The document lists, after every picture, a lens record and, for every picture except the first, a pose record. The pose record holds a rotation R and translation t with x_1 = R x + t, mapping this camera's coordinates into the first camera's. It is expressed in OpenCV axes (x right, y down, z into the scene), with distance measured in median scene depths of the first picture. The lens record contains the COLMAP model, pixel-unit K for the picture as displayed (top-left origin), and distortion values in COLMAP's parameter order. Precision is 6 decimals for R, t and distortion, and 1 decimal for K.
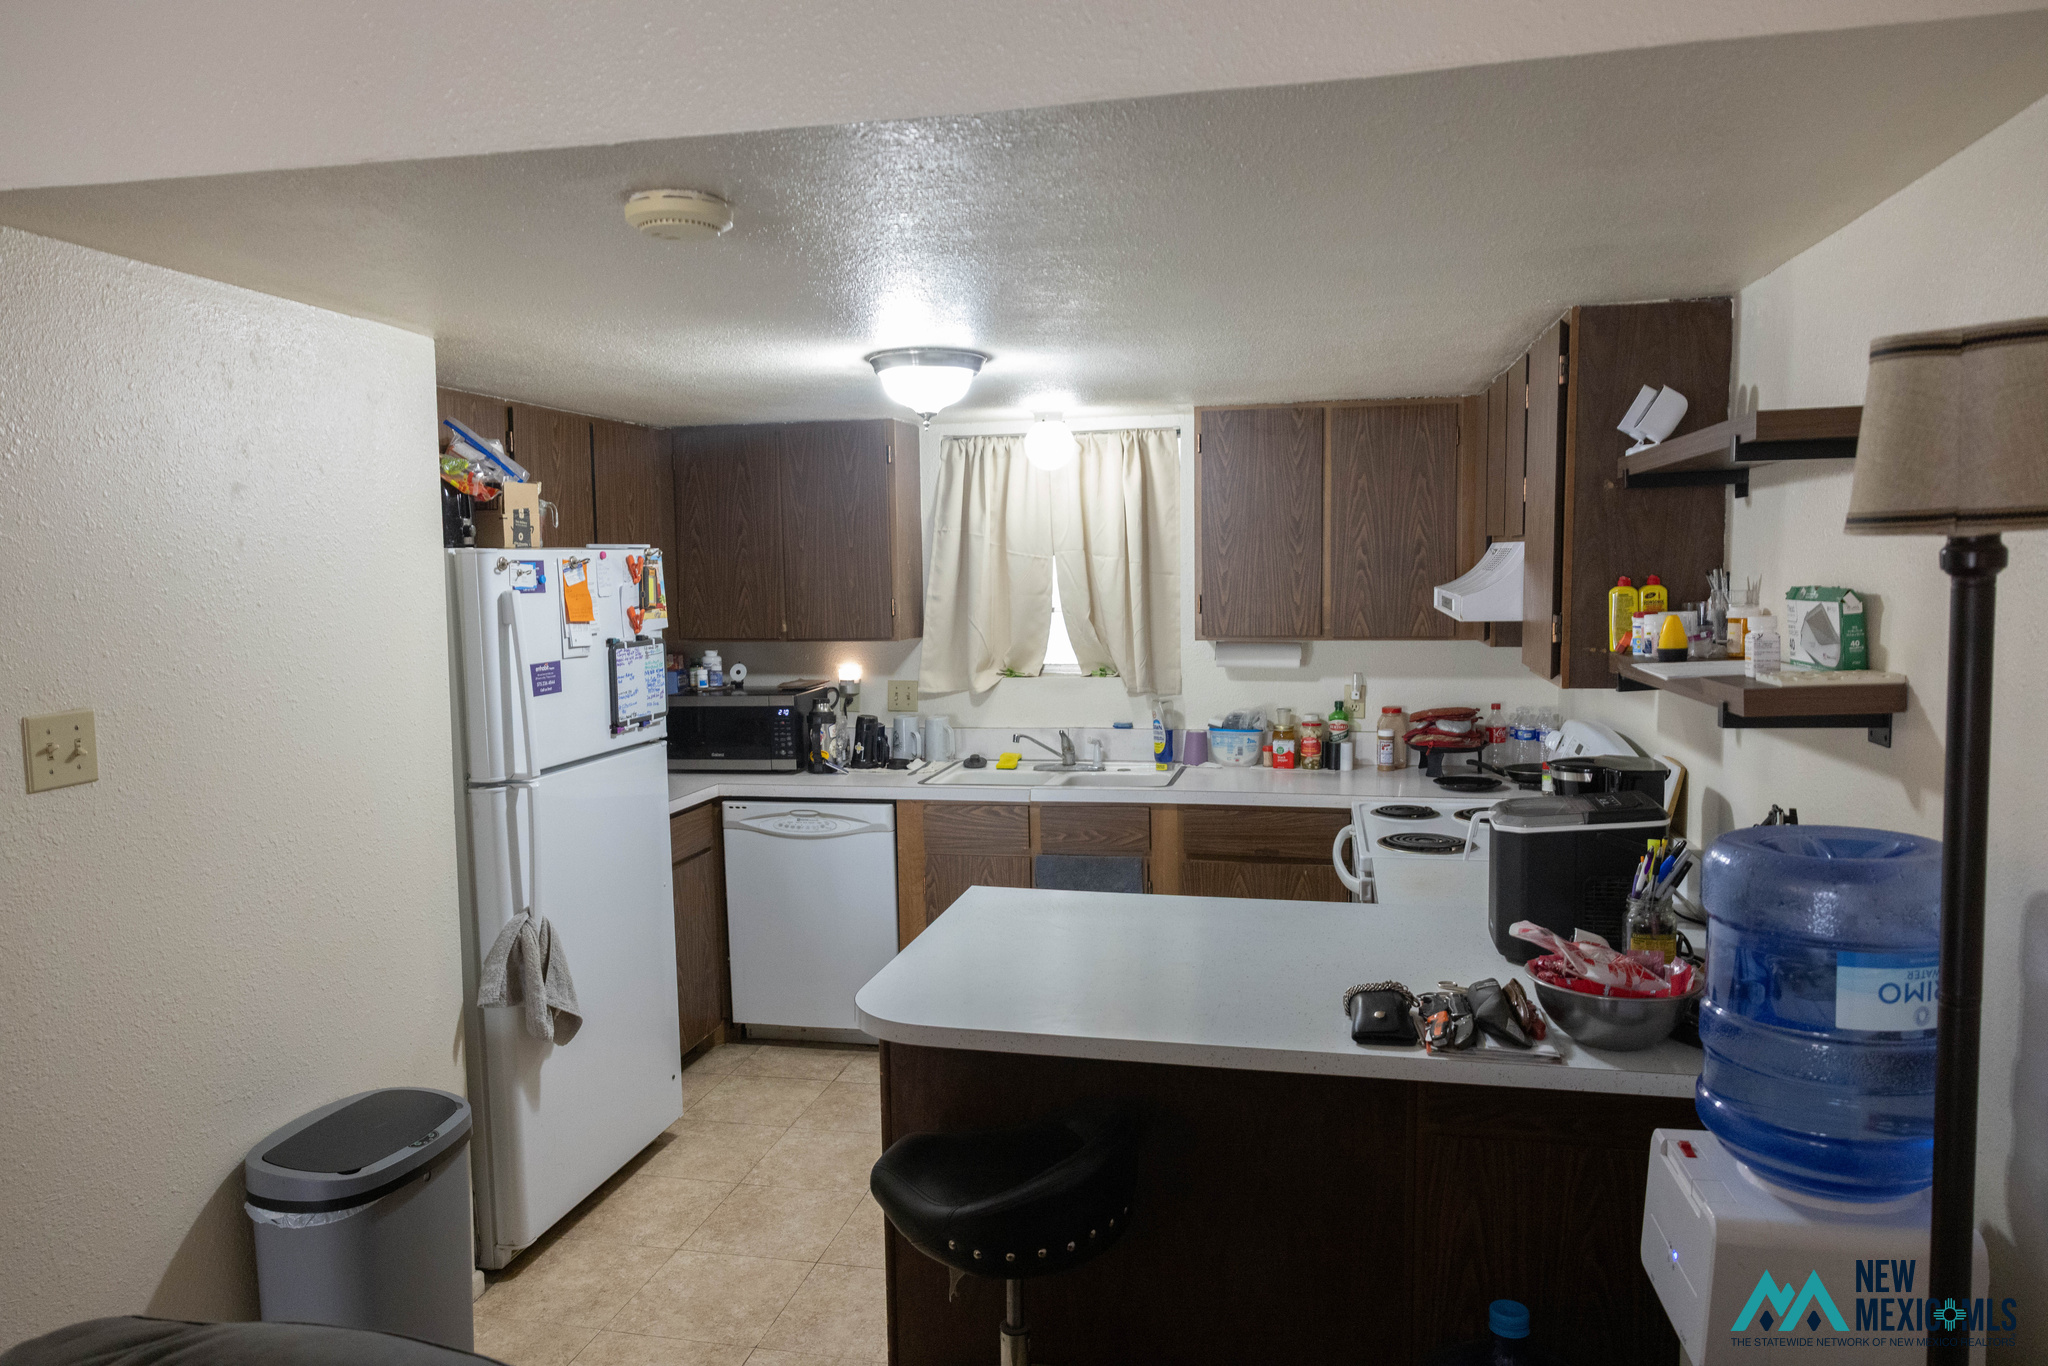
lens RADIAL K [[1363.2, 0, 1022.2], [0, 1363.2, 684.3], [0, 0, 1]] dist [-0.009877, 0.007239]
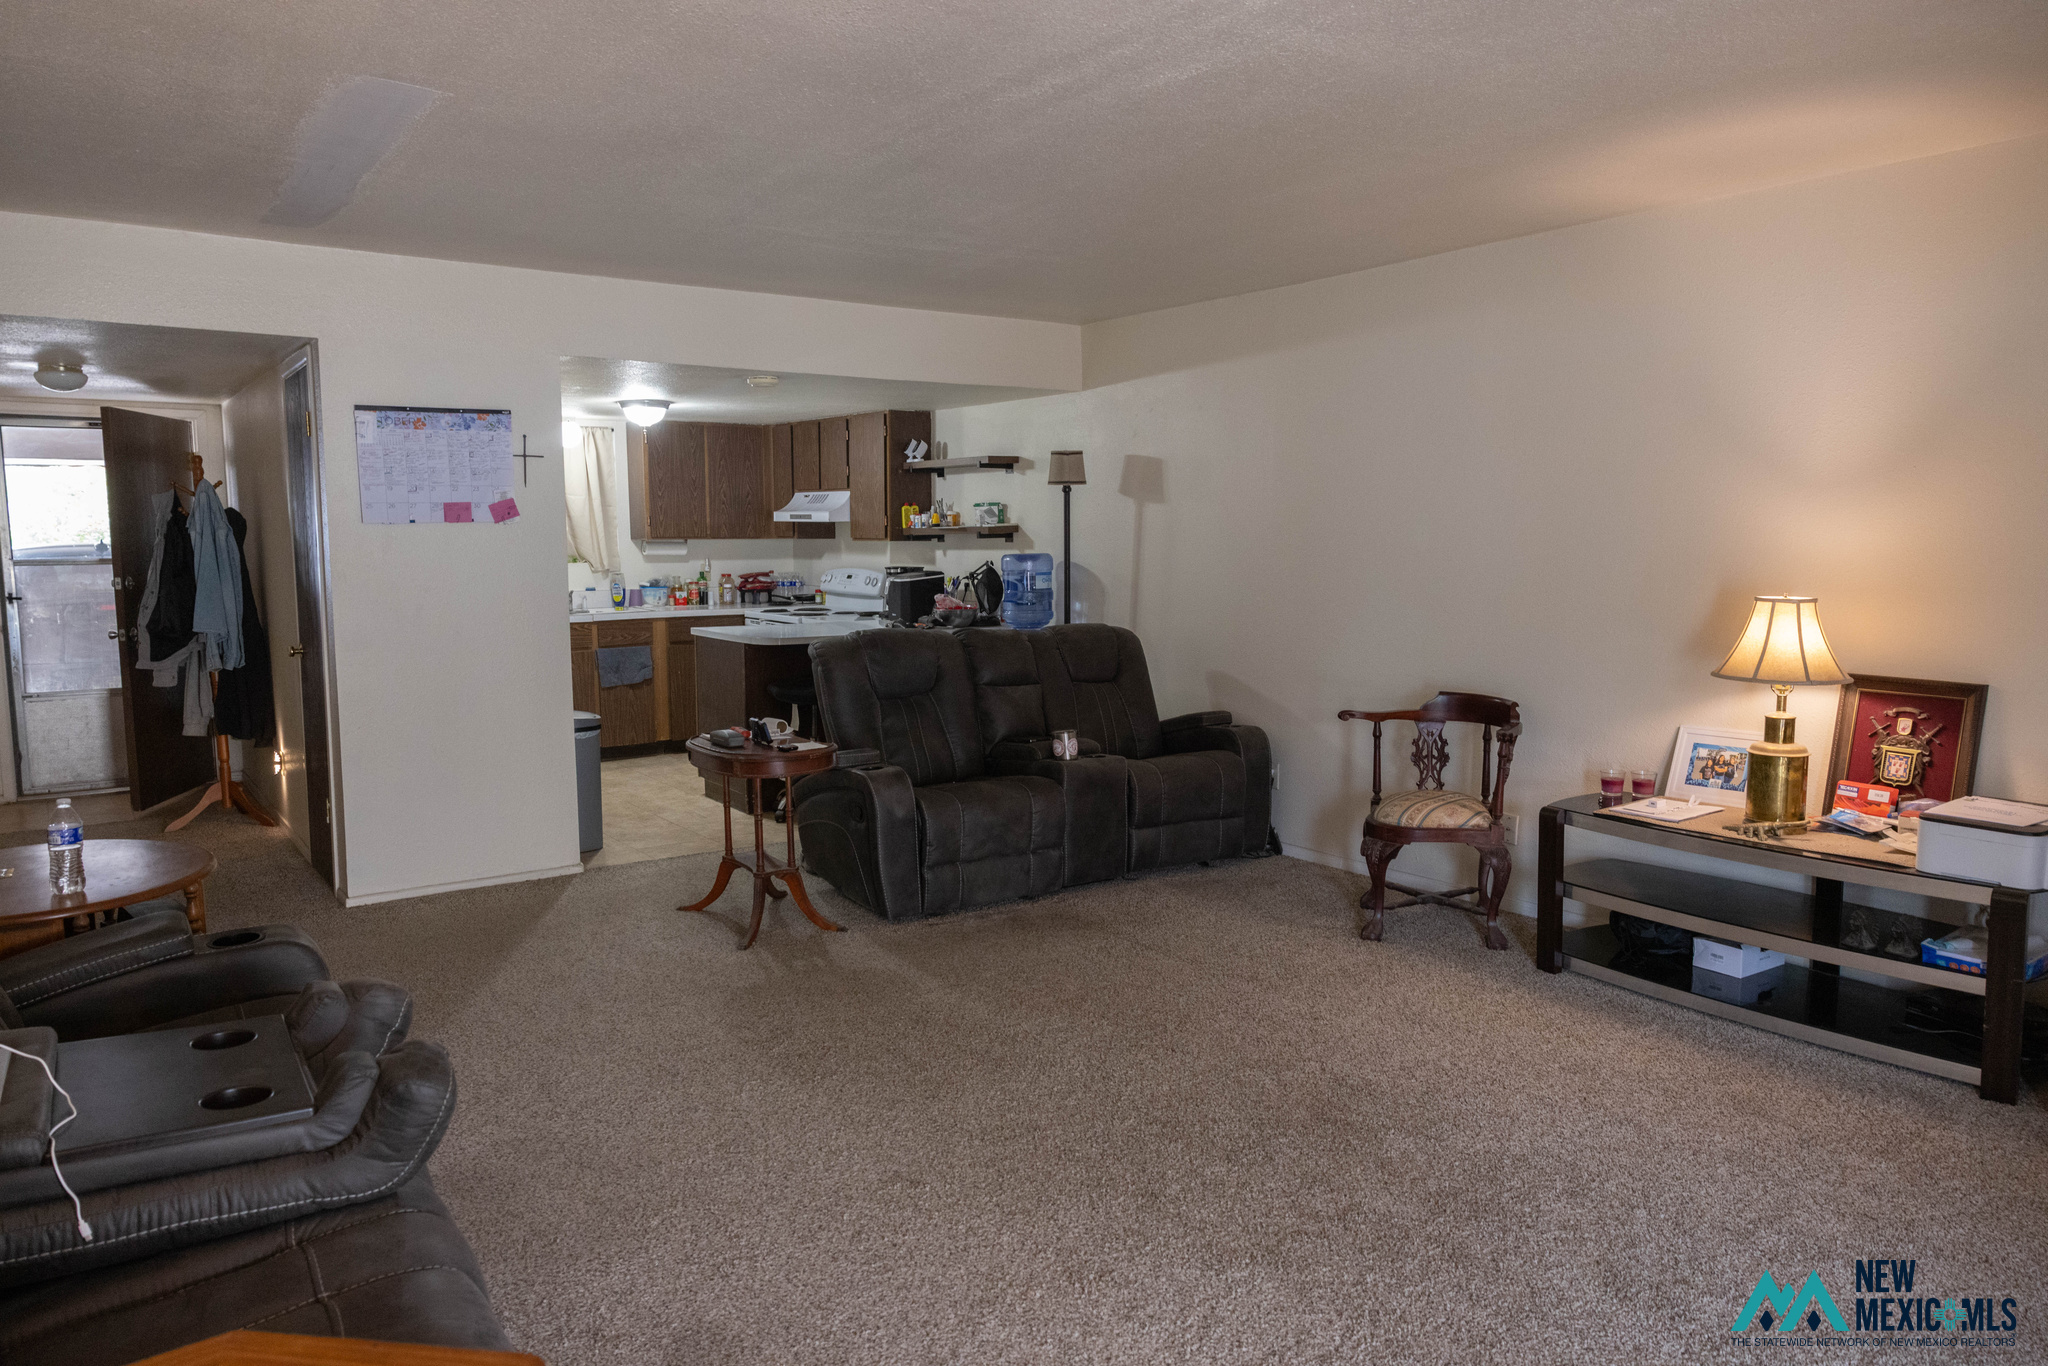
lens RADIAL K [[1363.2, 0, 1022.0], [0, 1363.2, 683.1], [0, 0, 1]] dist [-0.009877, 0.007239]
pose [[0.672188, -0.069164, 0.737143, -0.973328], [0.056822, 0.997510, 0.041779, 0.123426], [-0.738197, 0.013802, 0.674444, -0.717645]]
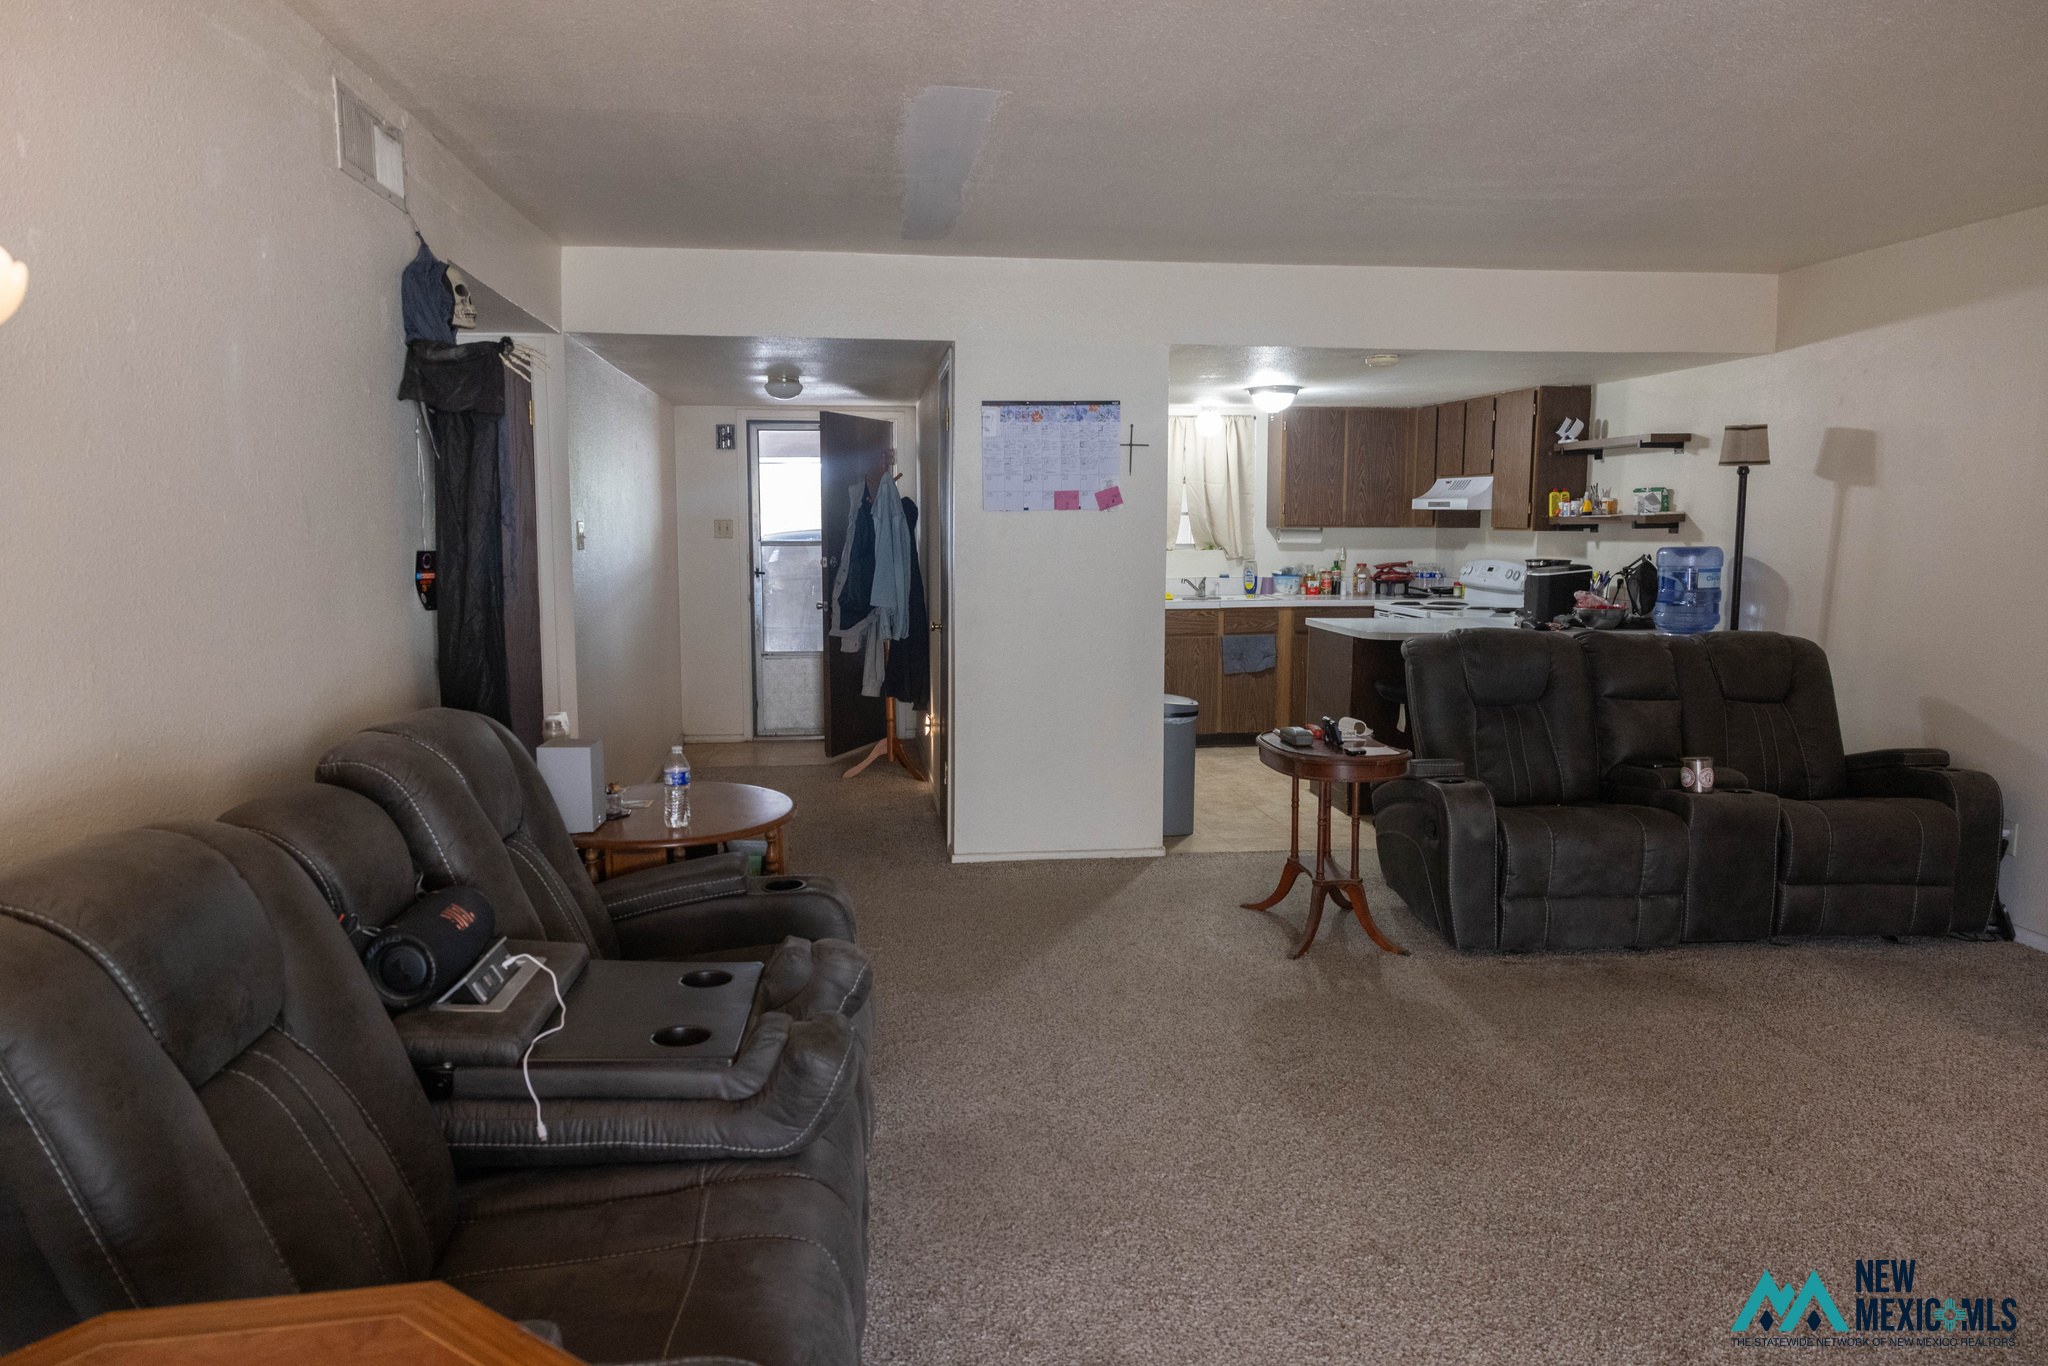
lens RADIAL K [[1363.2, 0, 1017.5], [0, 1363.2, 683.4], [0, 0, 1]] dist [-0.009877, 0.007239]
pose [[0.944686, -0.023914, 0.327103, -0.873385], [0.014009, 0.999370, 0.032604, 0.122442], [-0.327677, -0.026218, 0.944426, -0.721372]]
